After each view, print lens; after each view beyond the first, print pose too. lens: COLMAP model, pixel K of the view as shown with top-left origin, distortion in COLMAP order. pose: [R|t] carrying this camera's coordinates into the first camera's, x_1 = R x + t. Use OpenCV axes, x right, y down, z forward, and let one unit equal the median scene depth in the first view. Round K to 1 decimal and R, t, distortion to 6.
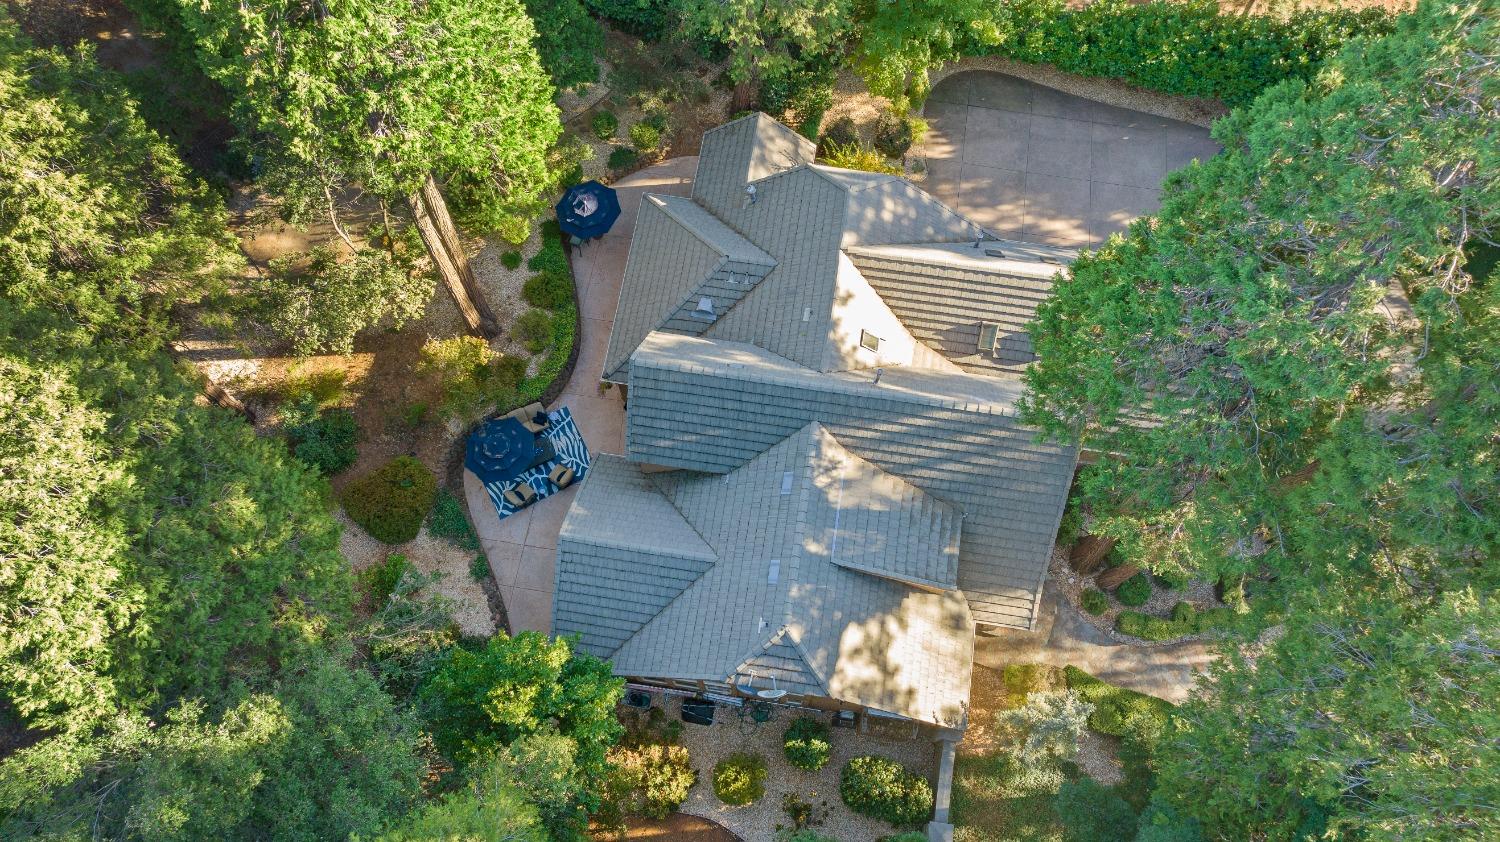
lens RADIAL K [[1071.7, 0, 750.0], [0, 1071.7, 421.0], [0, 0, 1]] dist [-0.014714, -0.002258]
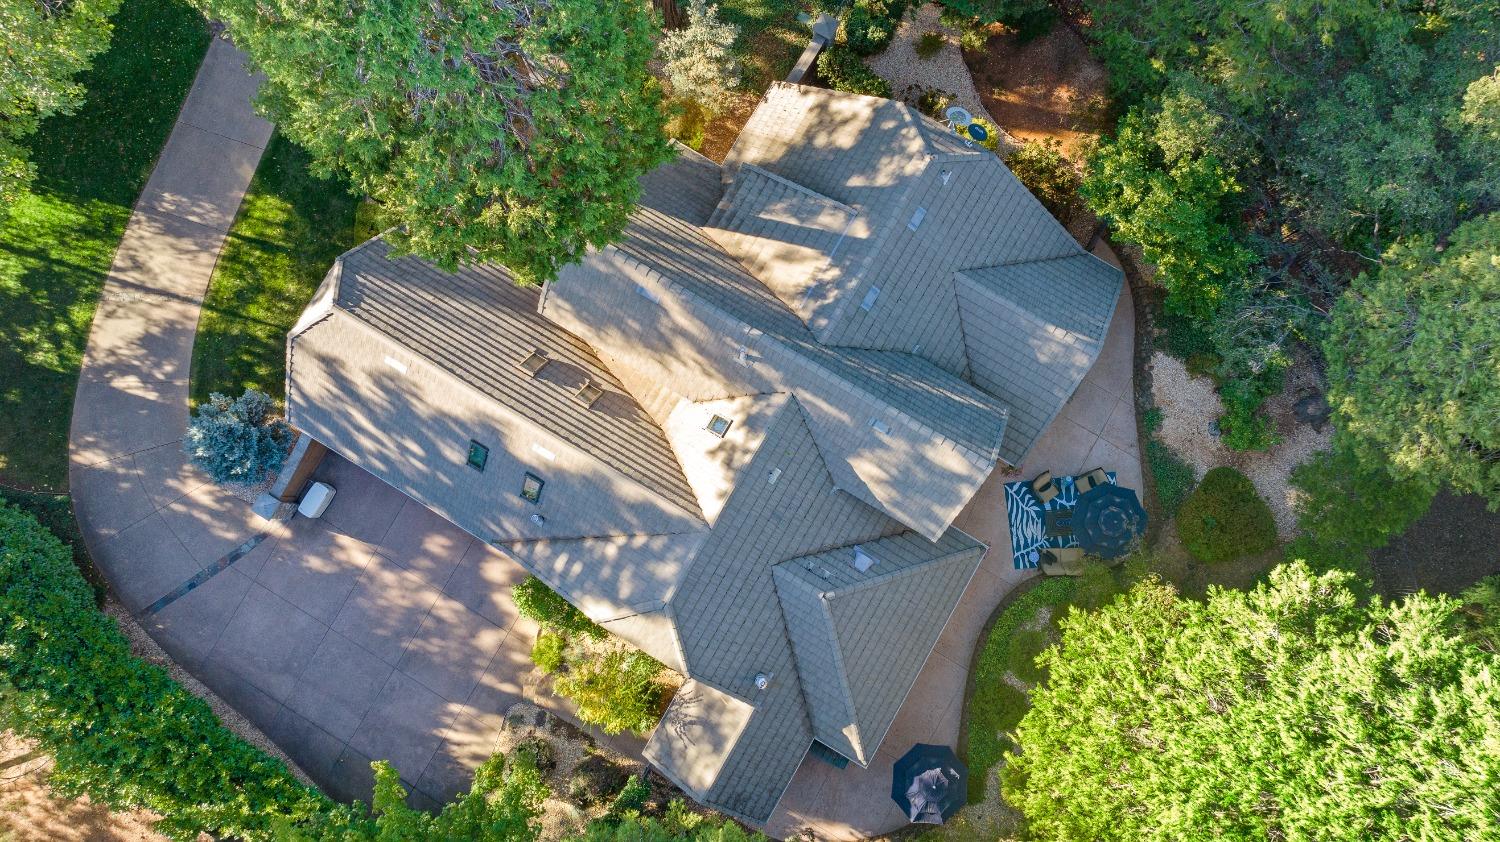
lens RADIAL K [[1071.7, 0, 750.0], [0, 1071.7, 421.0], [0, 0, 1]] dist [-0.014714, -0.002258]
pose [[-0.930521, -0.363071, 0.048066, 0.040553], [0.340517, -0.809368, 0.478510, -0.433259], [-0.134830, 0.461631, 0.876766, 0.182653]]
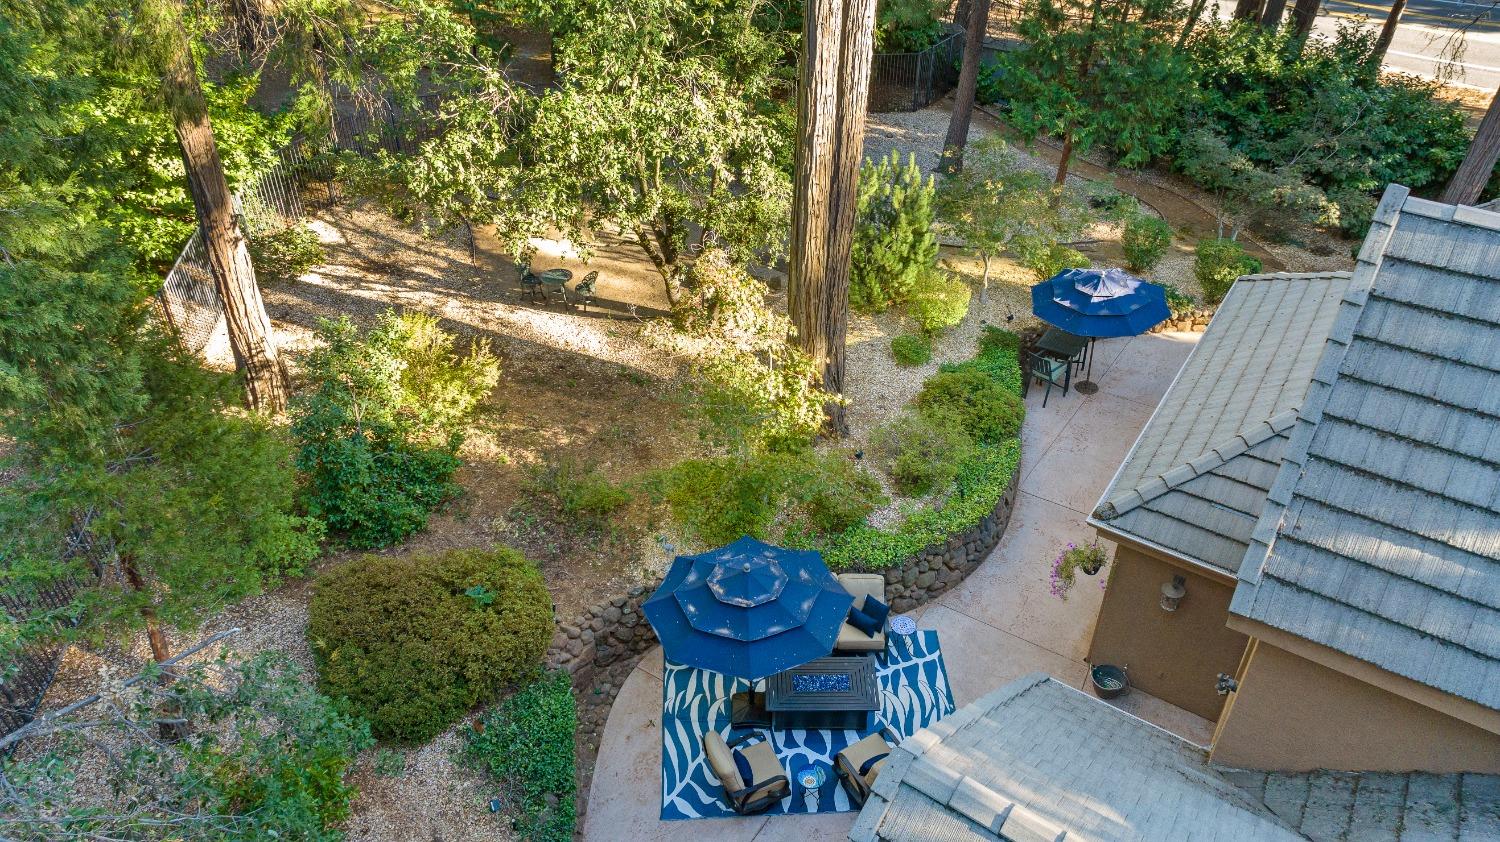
lens RADIAL K [[1028.7, 0, 750.0], [0, 1028.7, 421.0], [0, 0, 1]] dist [0.000533, -0.000022]
pose [[0.903192, 0.253437, -0.346429, -0.125475], [-0.401598, 0.783868, -0.473572, 0.134184], [0.151534, 0.566852, 0.809763, 0.661574]]
